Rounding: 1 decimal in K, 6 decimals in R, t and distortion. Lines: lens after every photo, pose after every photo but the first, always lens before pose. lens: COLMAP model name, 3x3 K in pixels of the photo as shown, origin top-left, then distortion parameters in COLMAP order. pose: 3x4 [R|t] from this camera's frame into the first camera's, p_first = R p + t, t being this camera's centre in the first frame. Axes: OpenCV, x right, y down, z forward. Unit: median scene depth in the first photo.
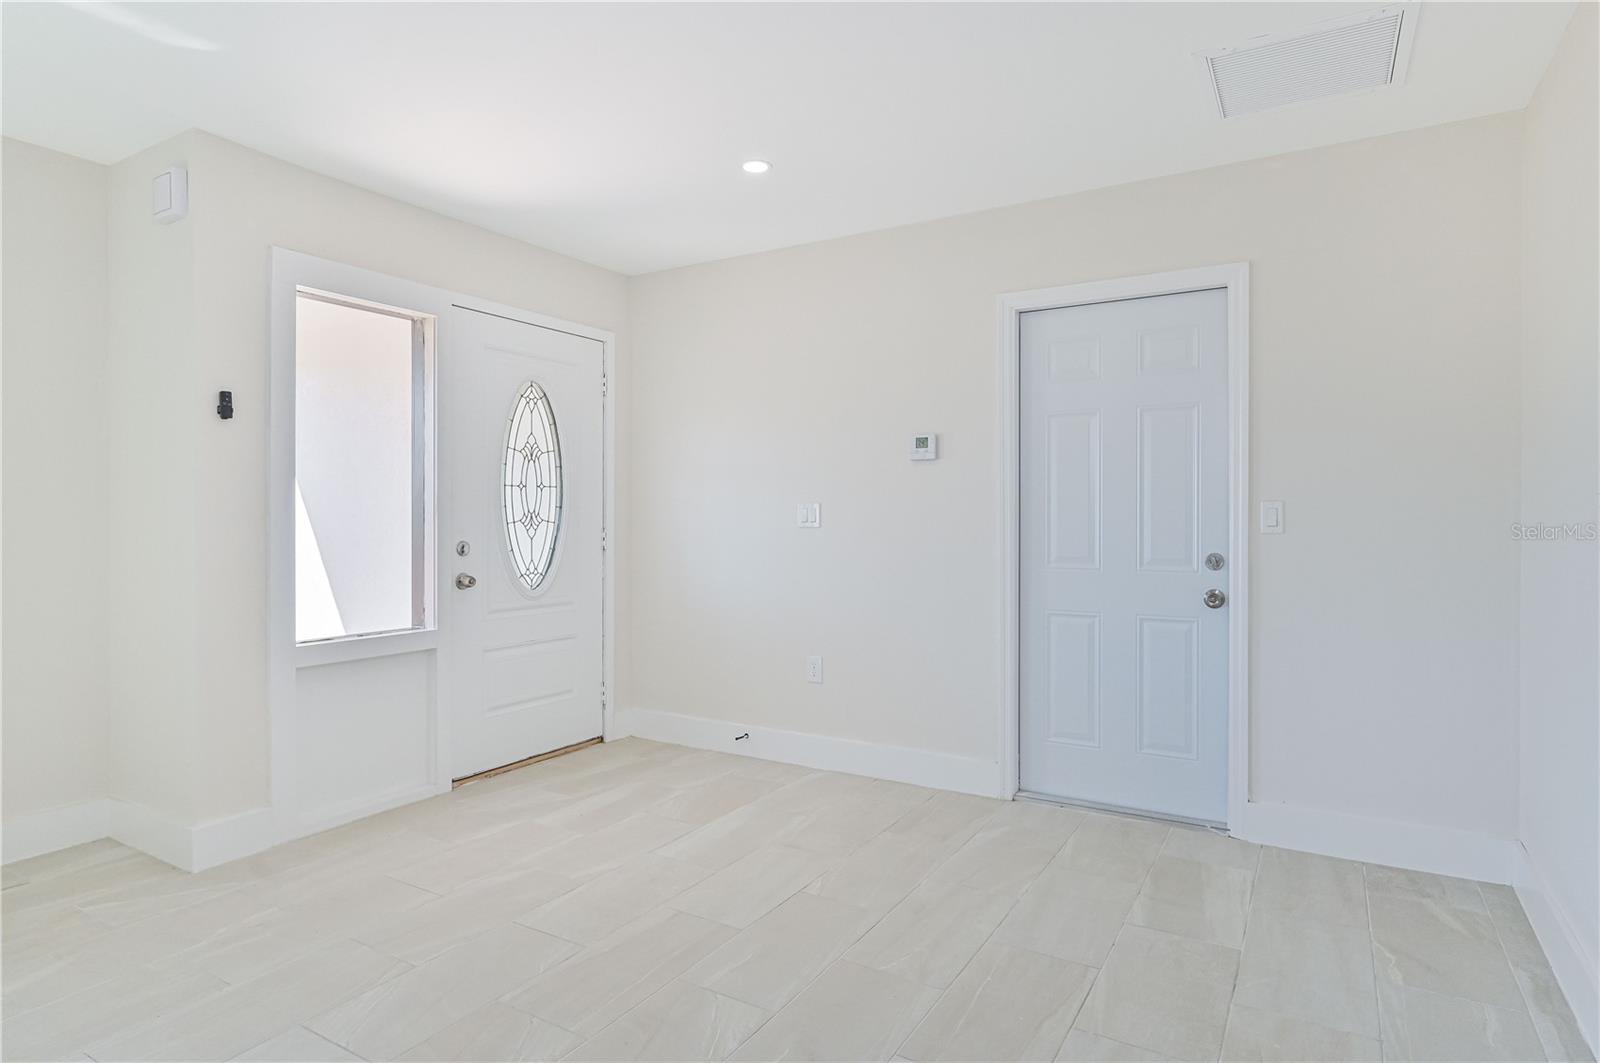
lens RADIAL K [[879.5, 0, 813.7], [0, 879.5, 531.2], [0, 0, 1]] dist [-0.020023, -0.001043]
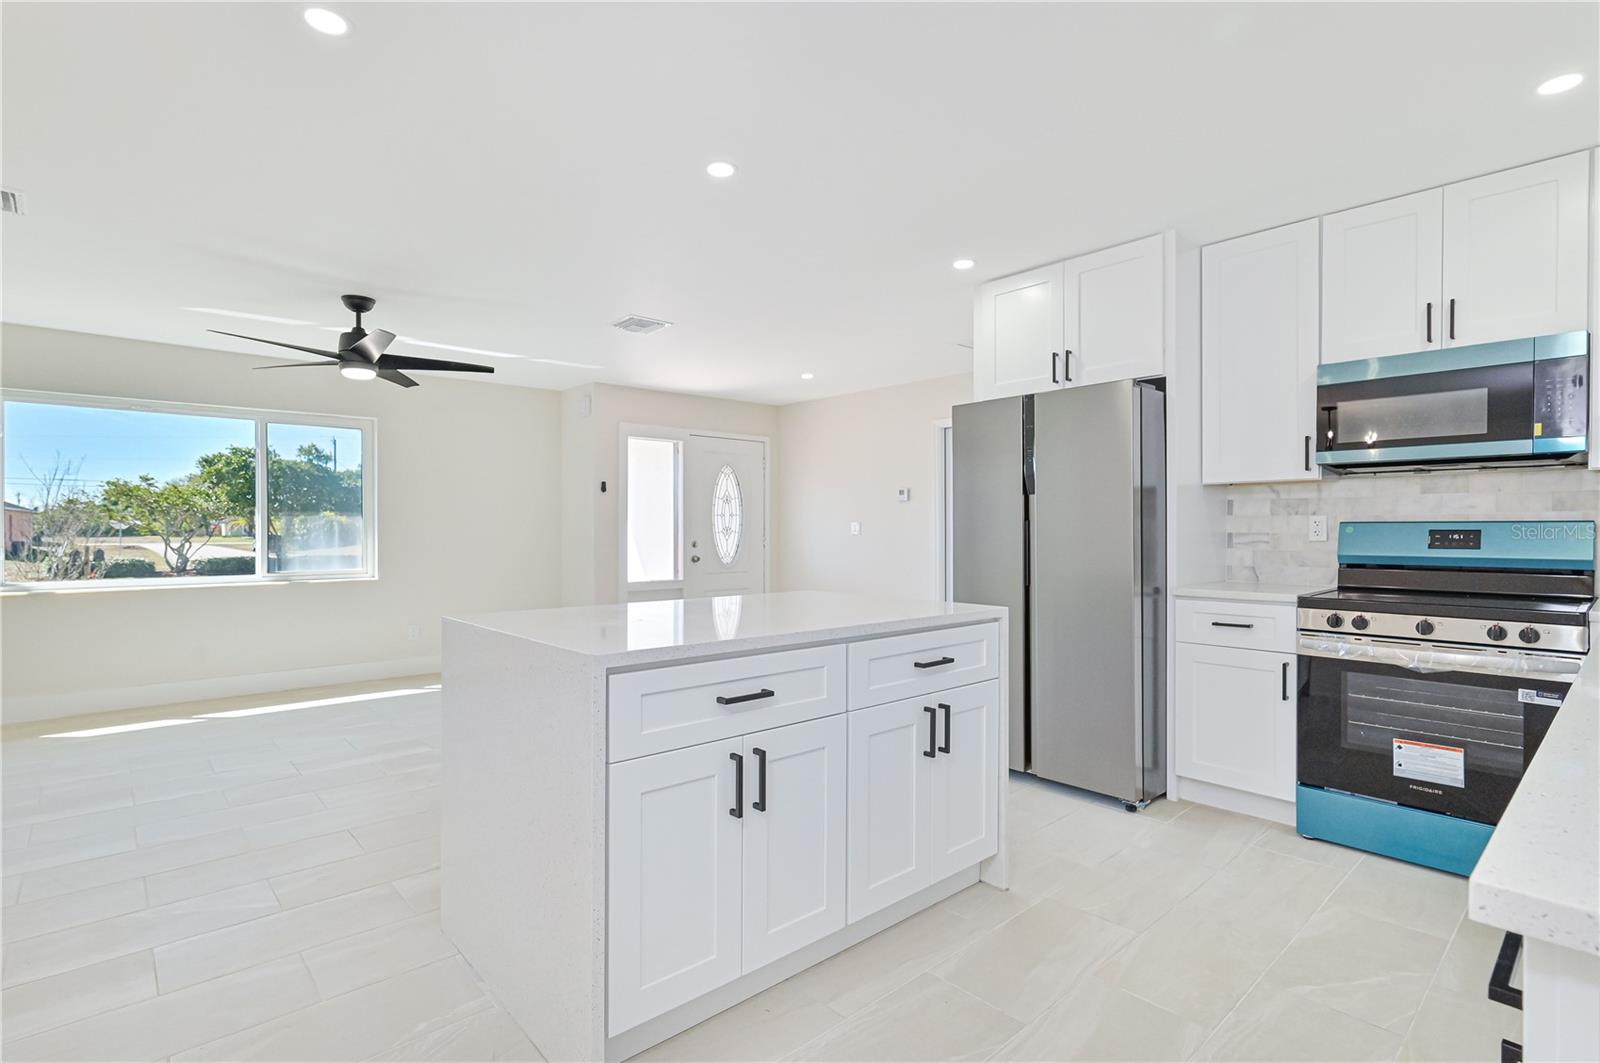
lens RADIAL K [[773.1, 0, 794.8], [0, 773.1, 532.0], [0, 0, 1]] dist [-0.003793, 0.000596]
pose [[0.951751, -0.003272, -0.306854, 0.437329], [-0.000239, 0.999935, -0.011404, 0.011292], [0.306871, 0.010927, 0.951688, -0.777087]]
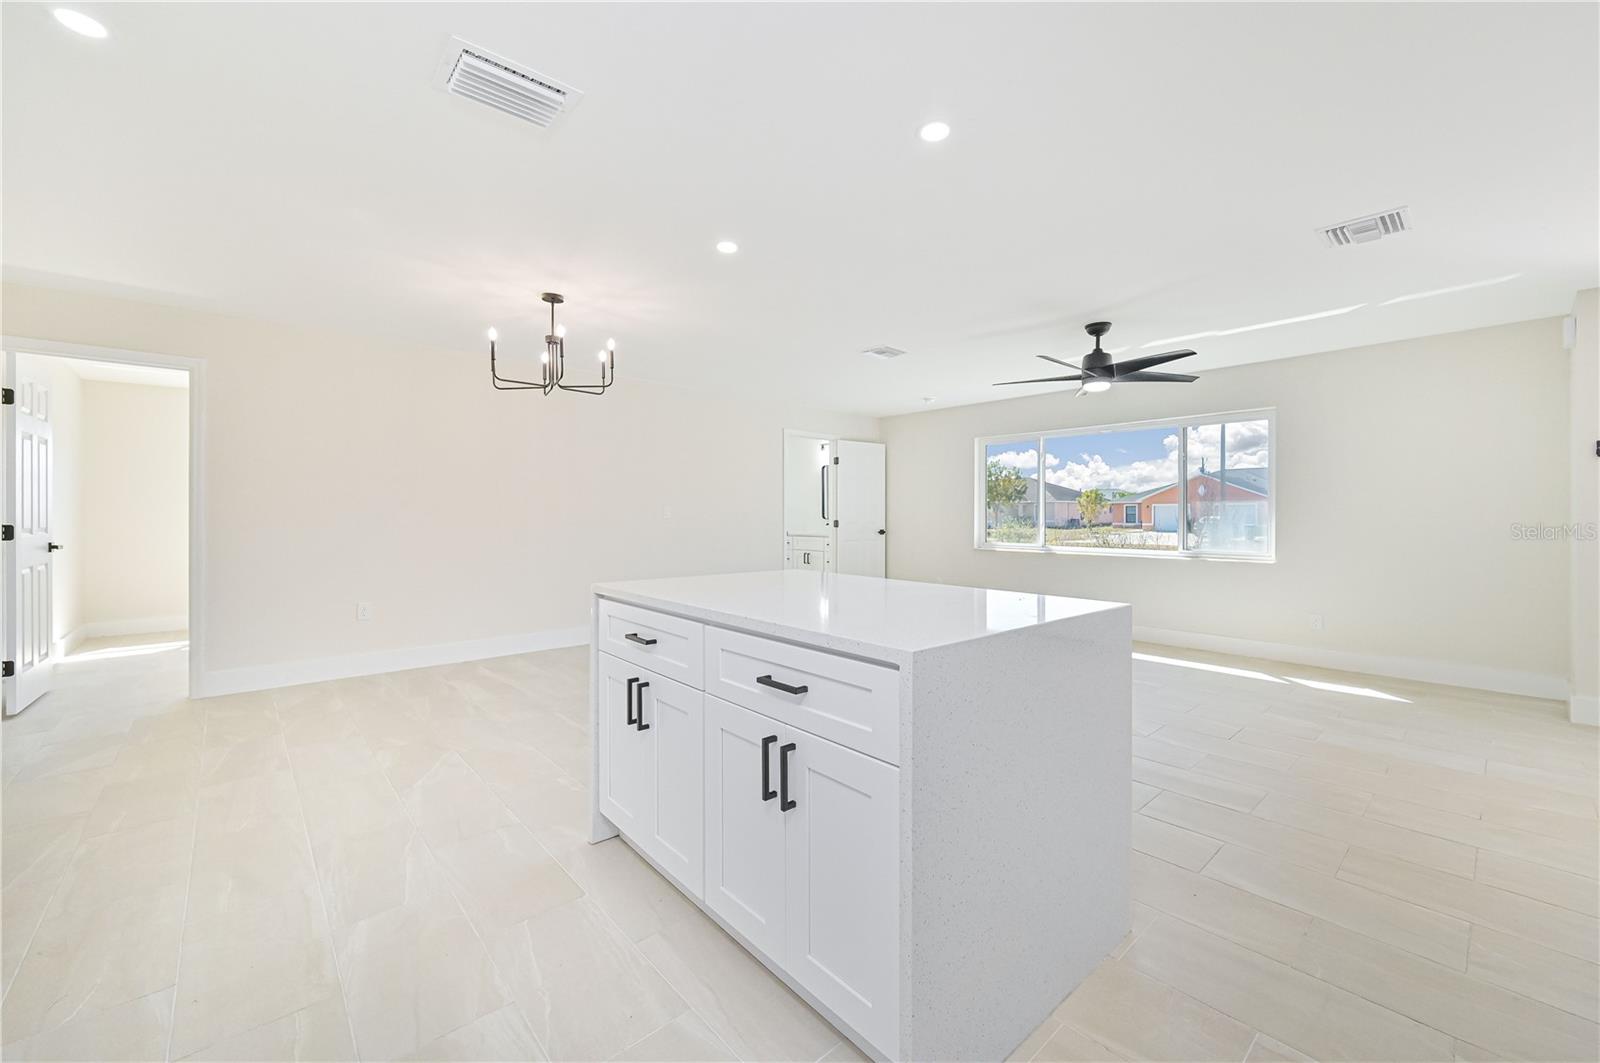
lens RADIAL K [[636.5, 0, 807.5], [0, 636.5, 521.4], [0, 0, 1]] dist [-0.000778, 0.000048]
pose [[-0.299523, 0.004400, -0.954079, 0.709961], [-0.018192, 0.999781, 0.010322, 0.004943], [0.953916, 0.020448, -0.299378, -0.055646]]
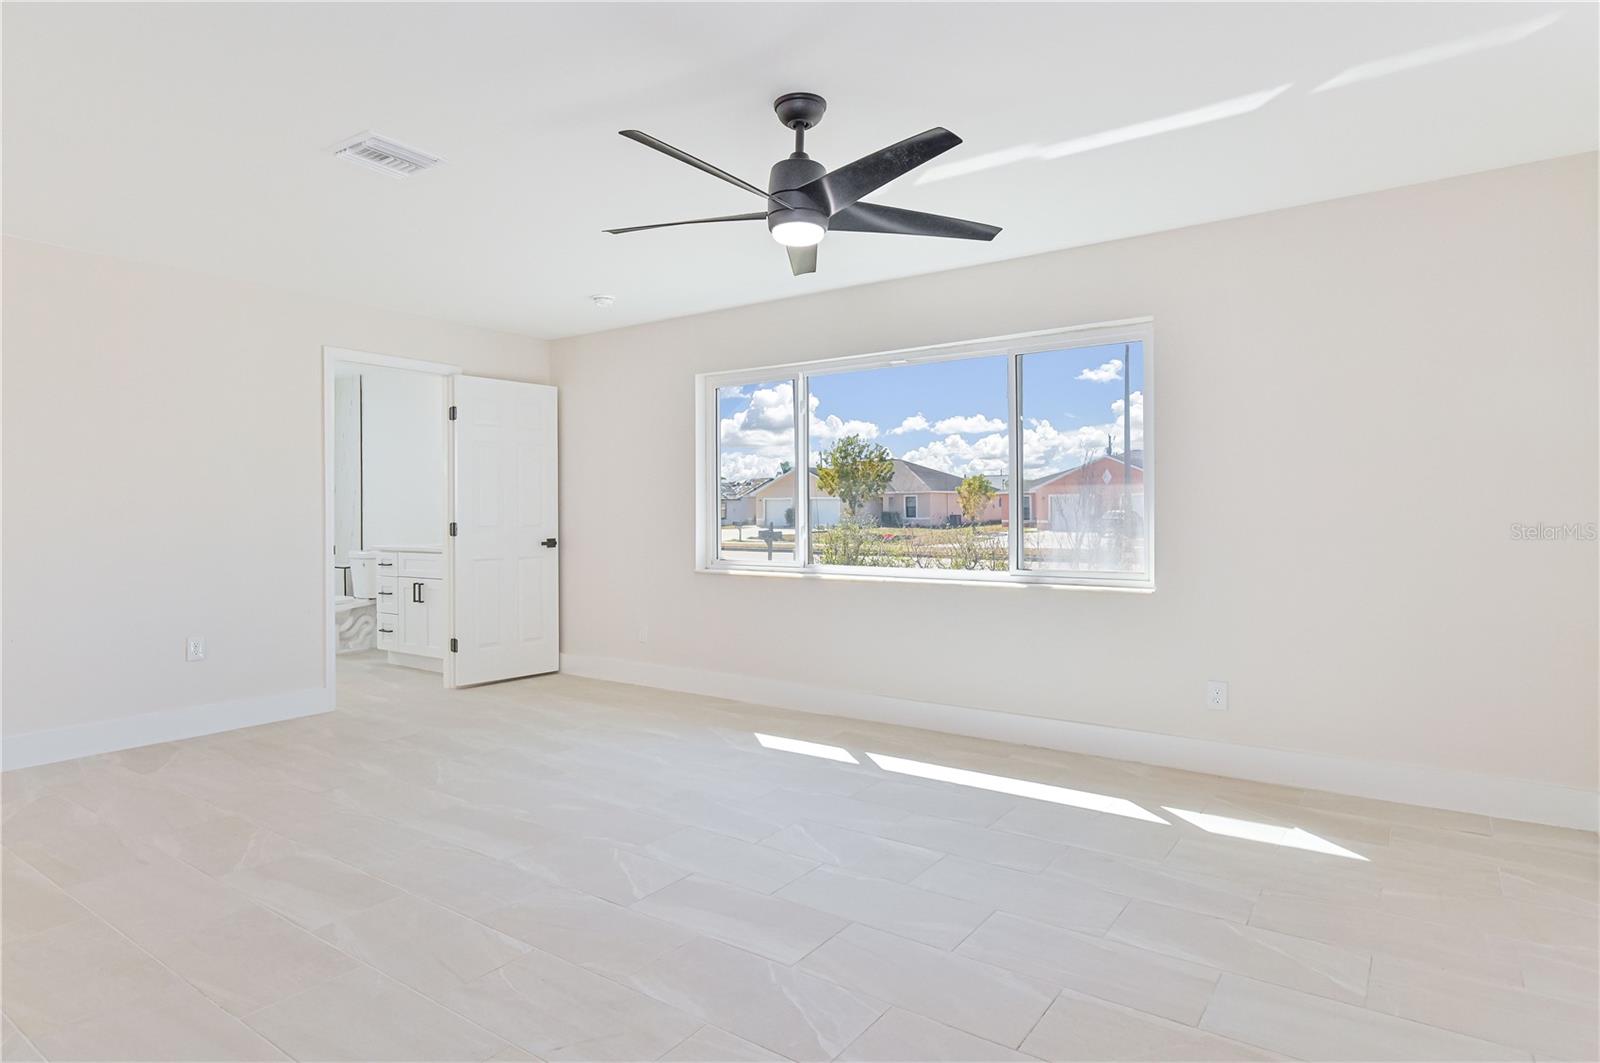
lens RADIAL K [[879.5, 0, 810.5], [0, 879.5, 522.9], [0, 0, 1]] dist [-0.020023, -0.001043]
pose [[-0.080747, 0.008914, -0.996695, 0.205620], [-0.008396, 0.999918, 0.009623, 0.000611], [0.996699, 0.009145, -0.080665, 0.159960]]
